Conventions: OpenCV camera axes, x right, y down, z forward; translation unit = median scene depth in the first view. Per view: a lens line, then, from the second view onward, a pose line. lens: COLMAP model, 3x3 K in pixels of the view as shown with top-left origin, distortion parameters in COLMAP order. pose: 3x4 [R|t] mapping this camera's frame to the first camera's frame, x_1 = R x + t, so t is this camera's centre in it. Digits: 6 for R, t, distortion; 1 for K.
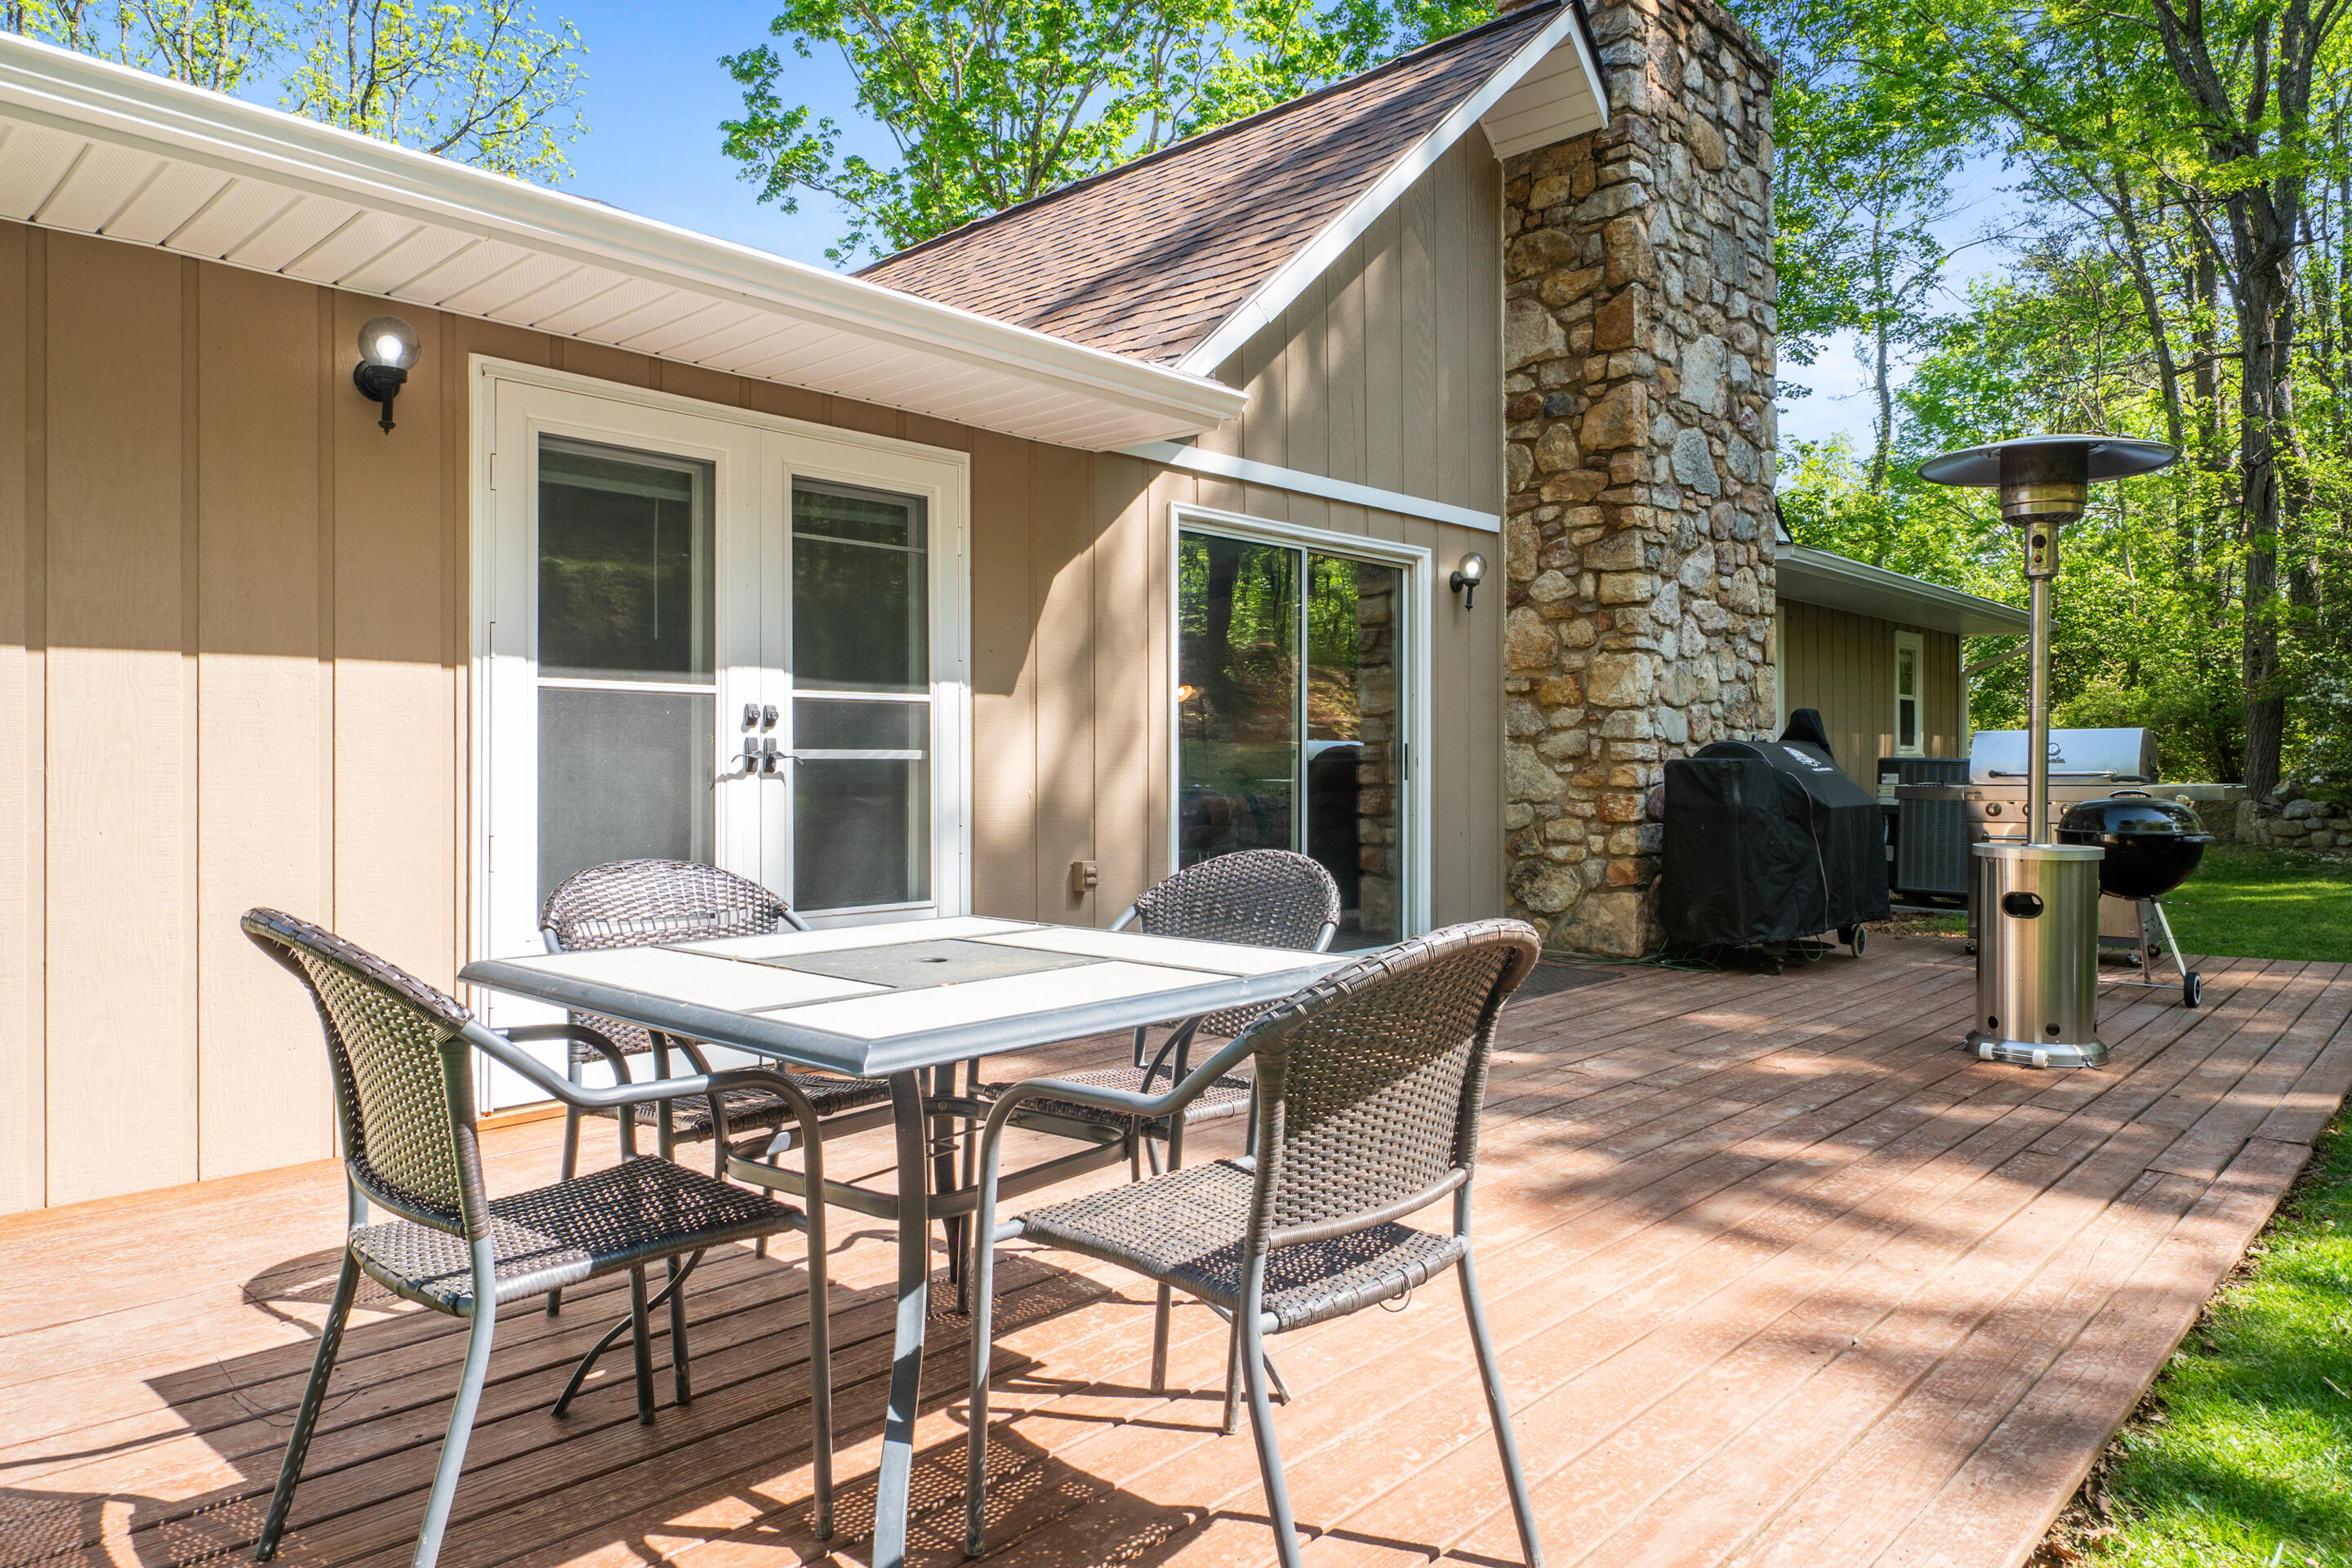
lens RADIAL K [[1480.3, 0, 1165.3], [0, 1480.3, 771.8], [0, 0, 1]] dist [-0.001627, -0.000581]
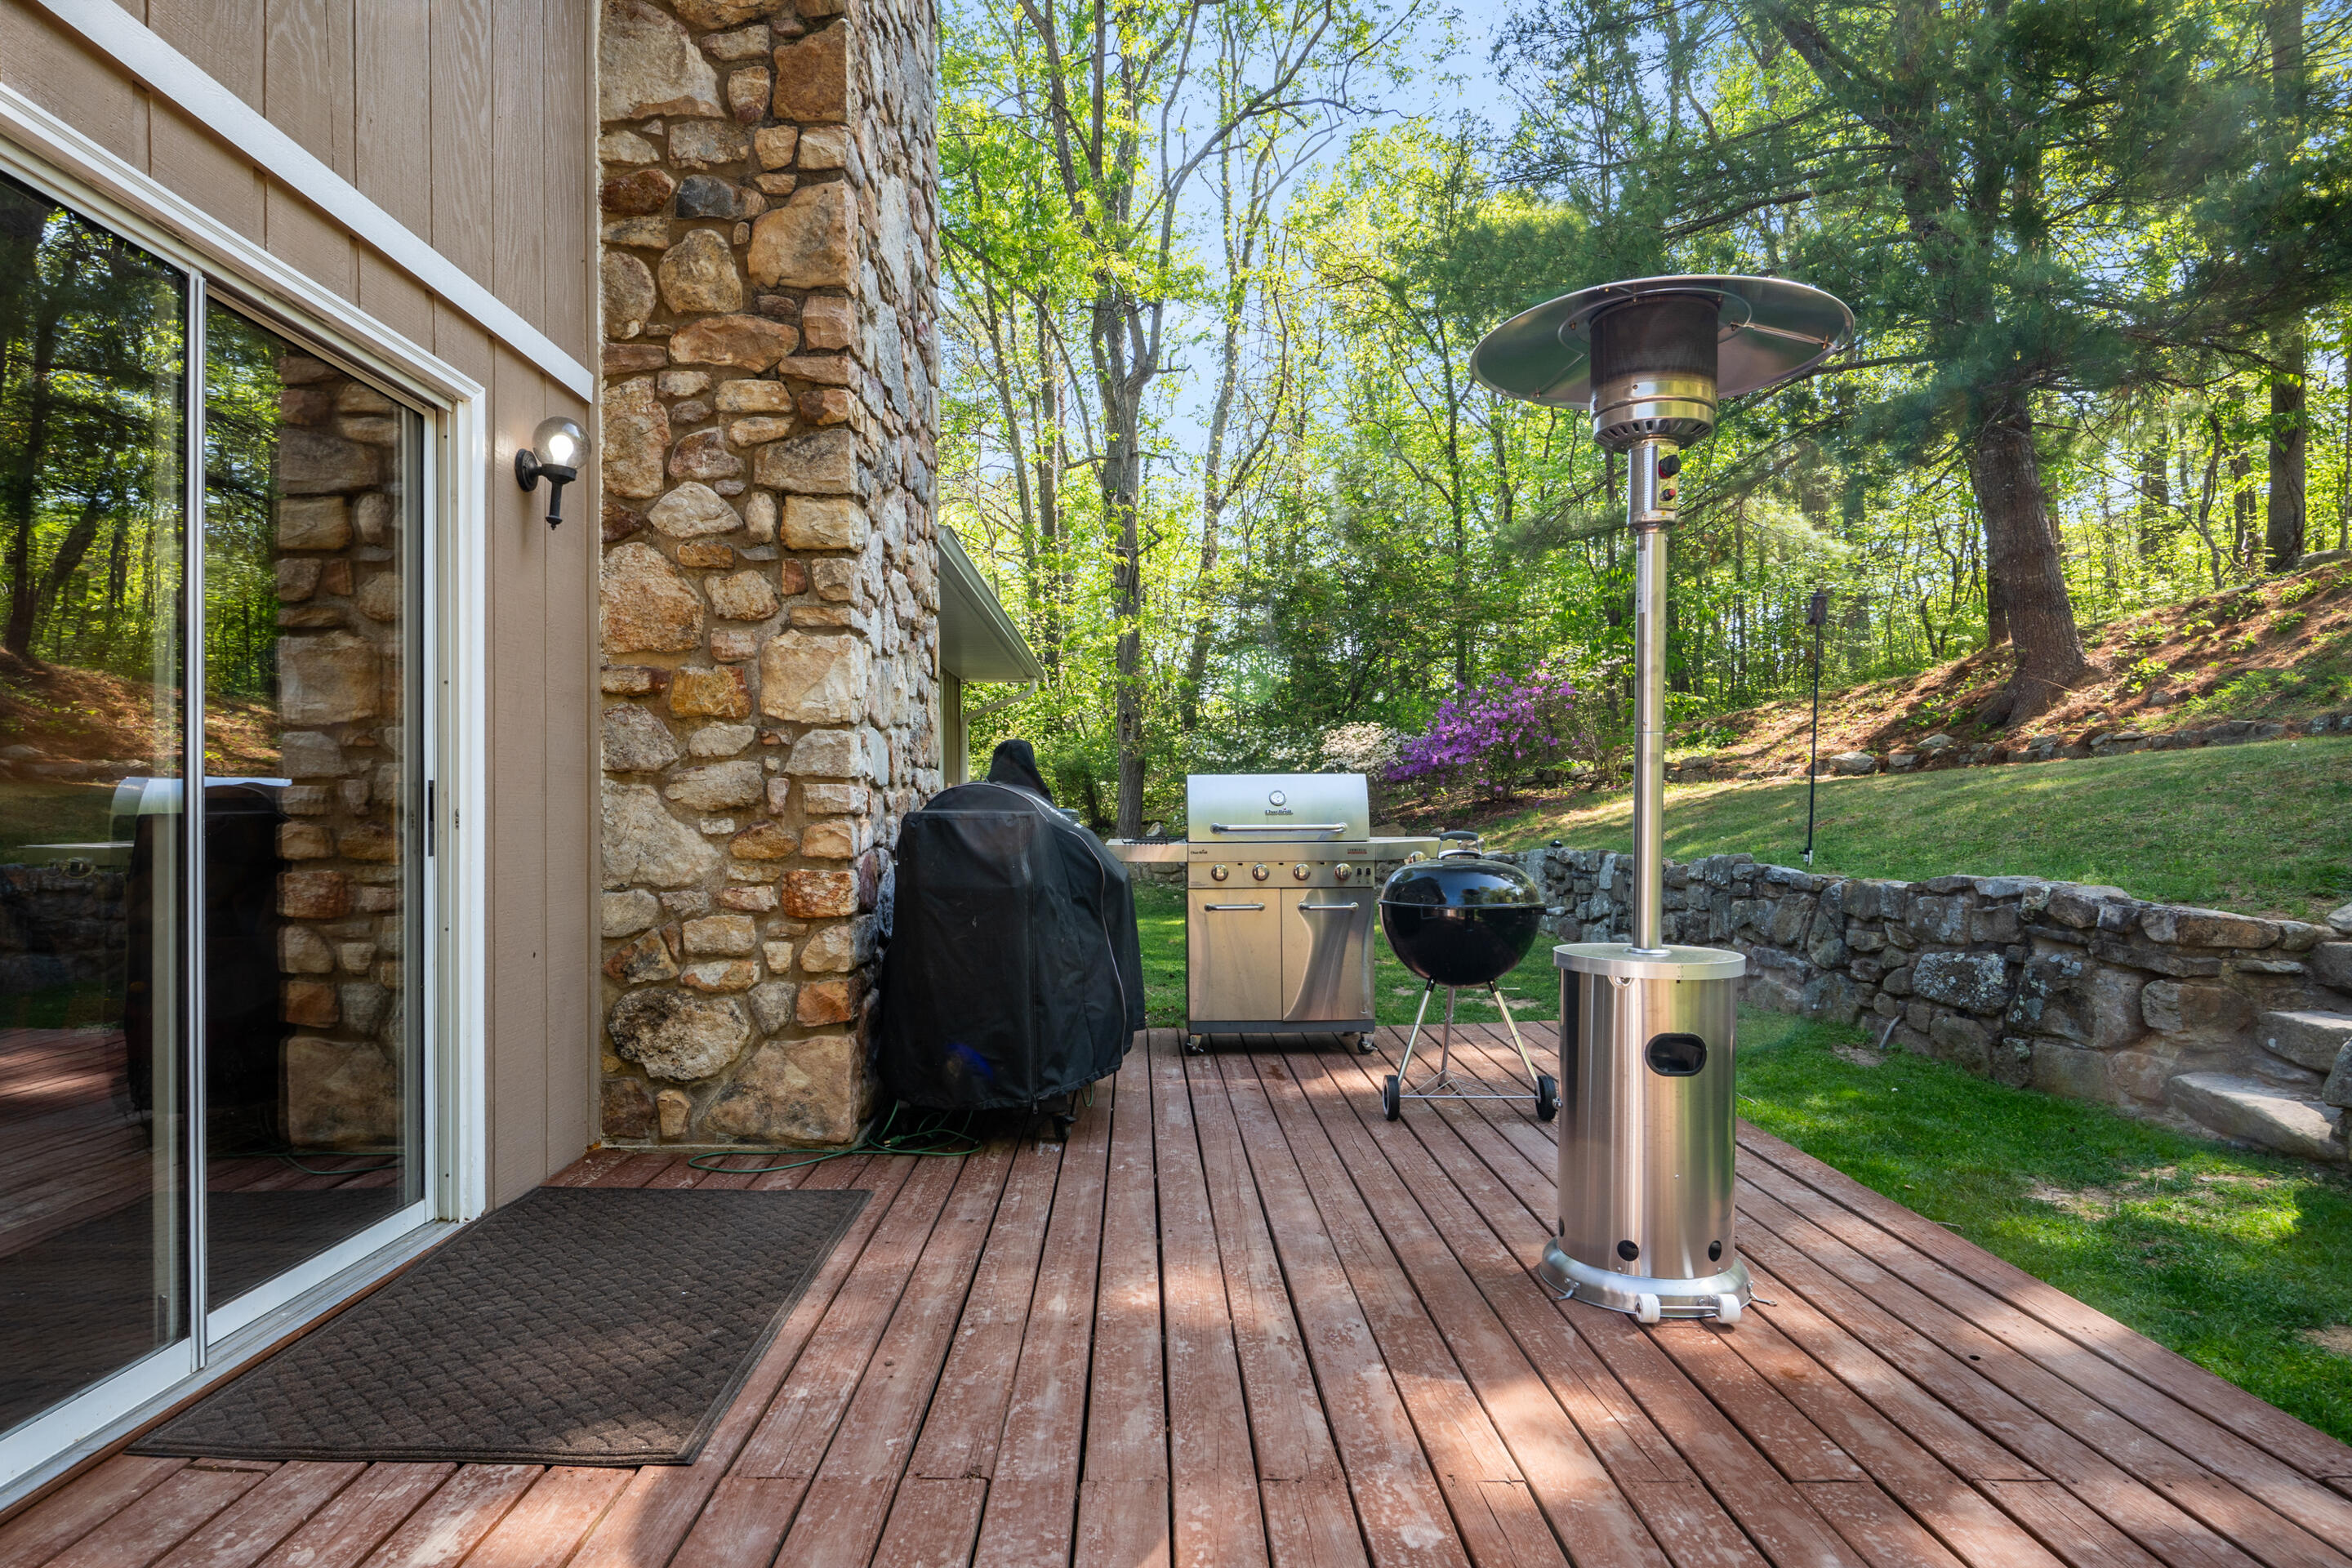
lens RADIAL K [[1342.5, 0, 1154.5], [0, 1342.5, 809.6], [0, 0, 1]] dist [-0.004901, -0.004538]
pose [[0.716533, -0.001127, 0.697552, 0.026970], [0.004437, 0.999986, -0.002942, -0.007149], [-0.697539, 0.005203, 0.716528, 0.513539]]
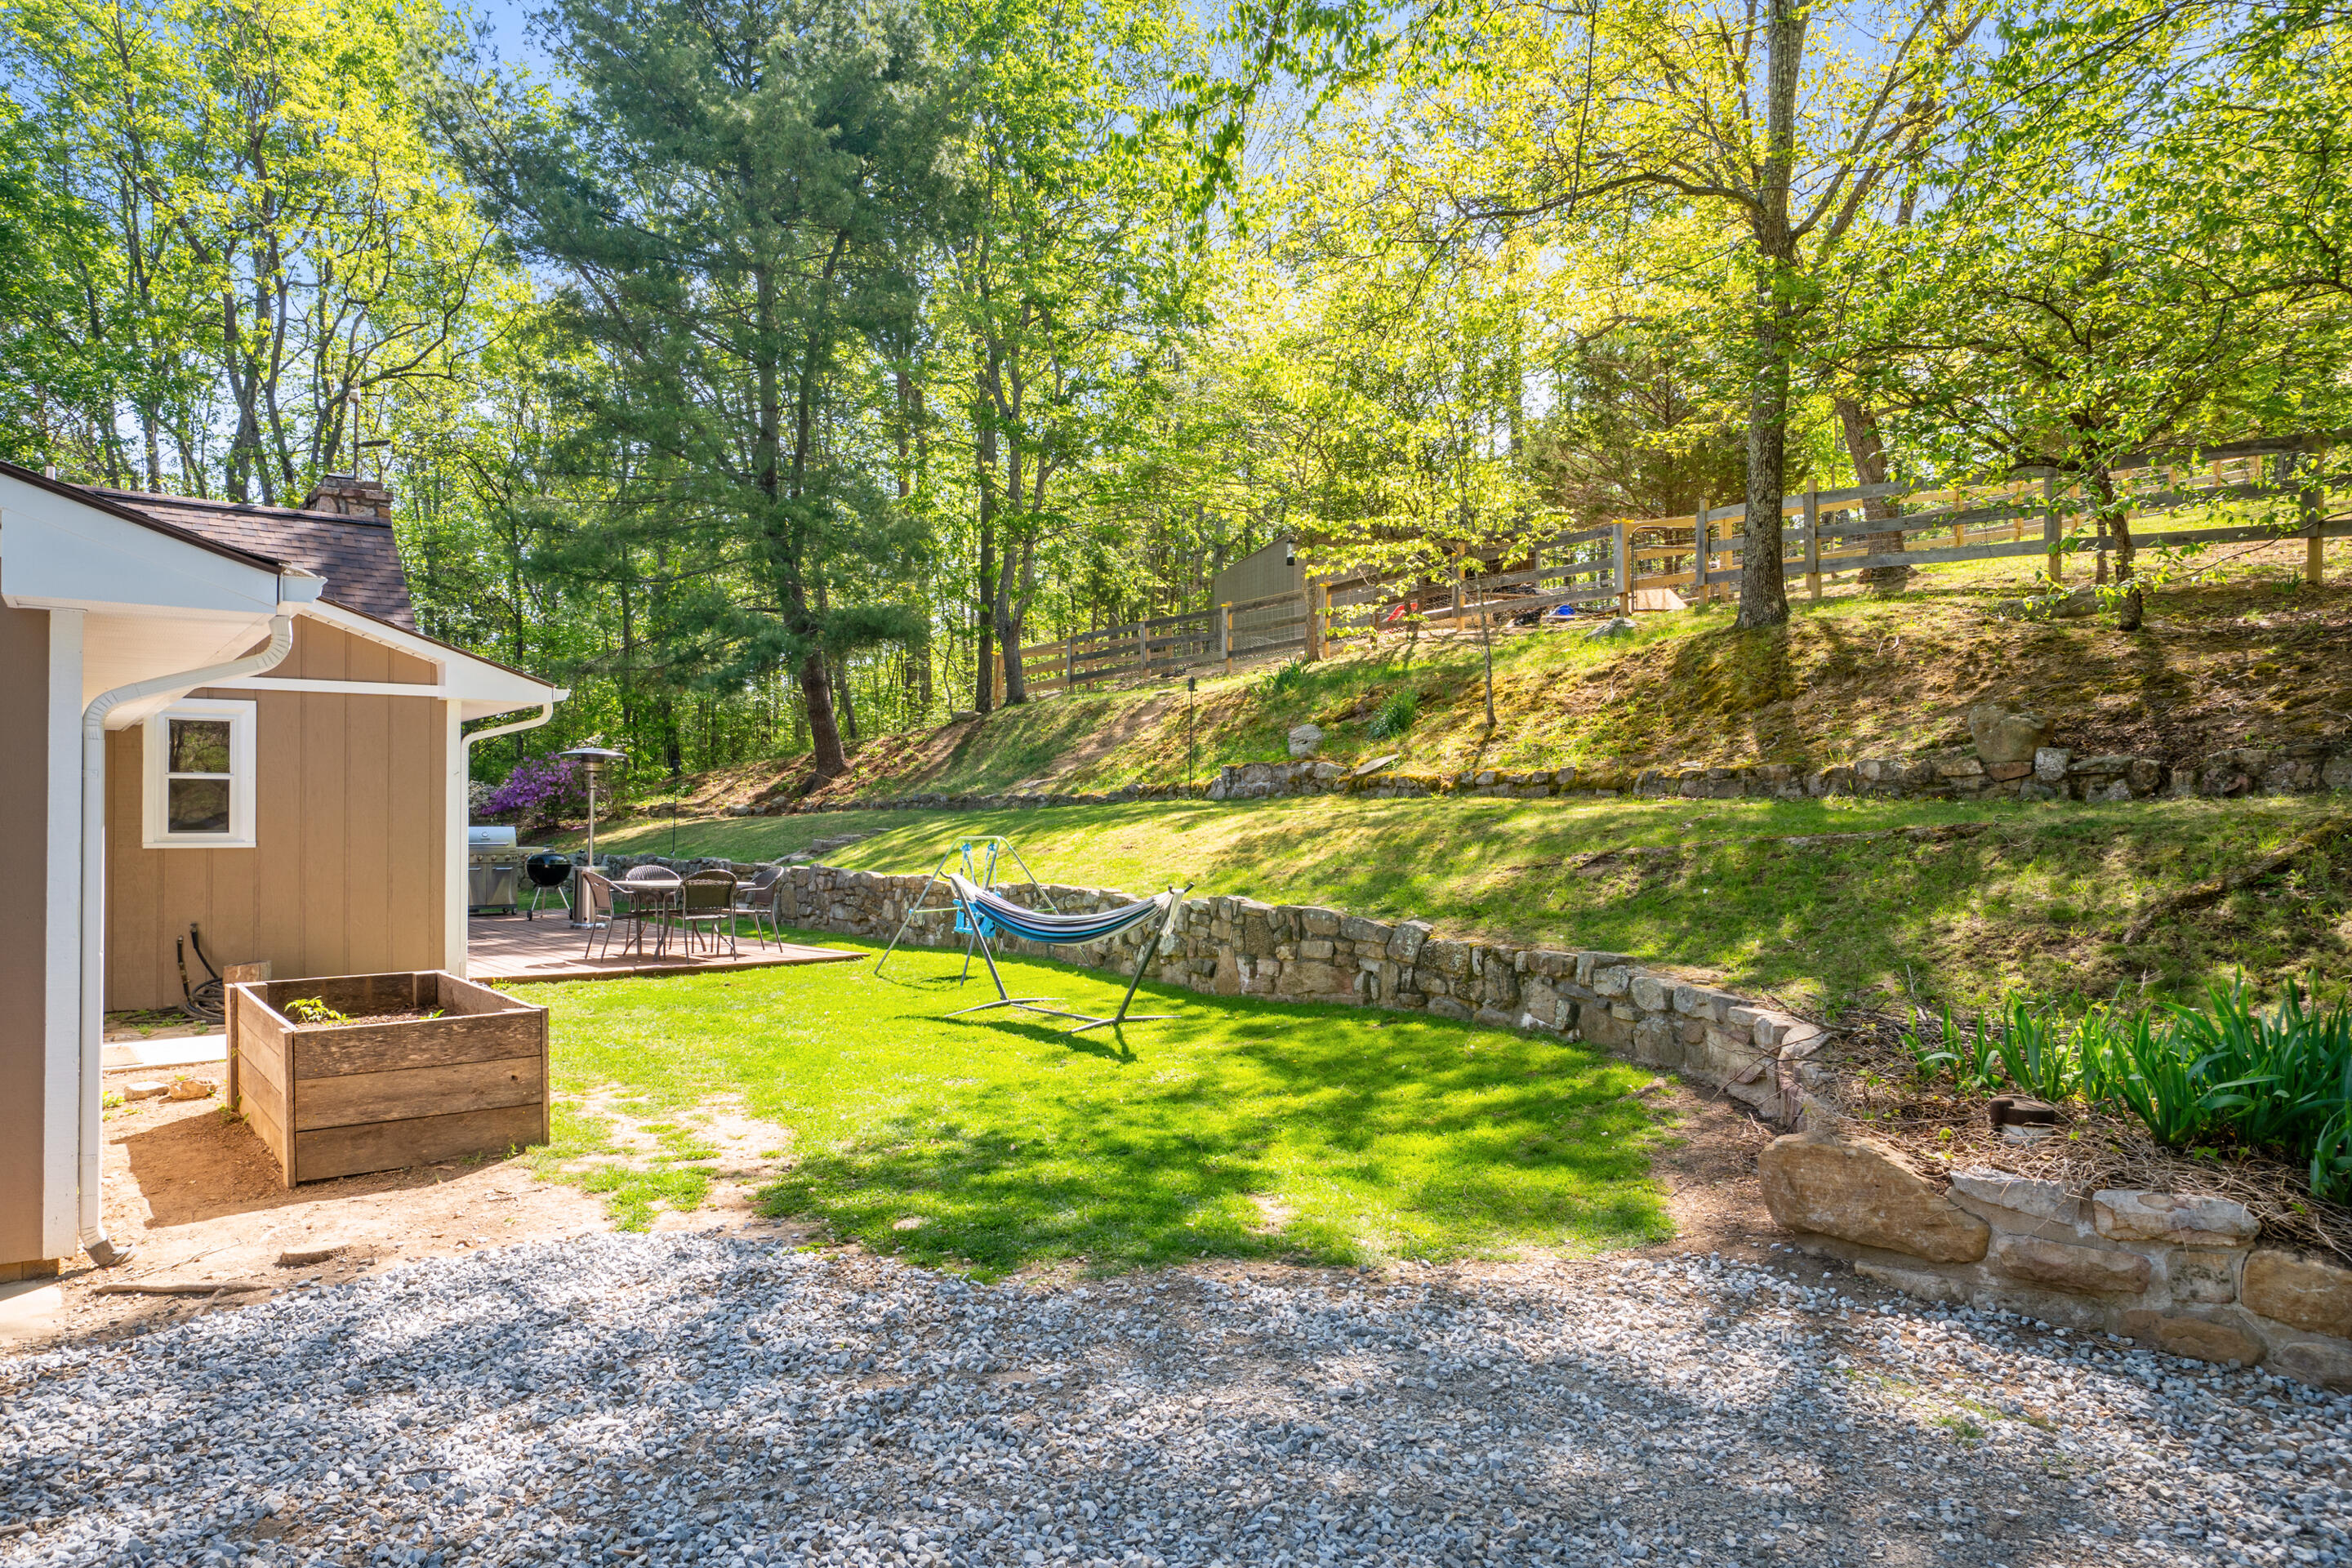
lens RADIAL K [[1522.2, 0, 1171.1], [0, 1522.2, 800.8], [0, 0, 1]] dist [0.004191, 0.002216]
pose [[0.150796, 0.015823, 0.988438, -1.865933], [-0.001830, 0.999875, -0.015727, -0.034741], [-0.988563, 0.000563, 0.150806, -0.591232]]
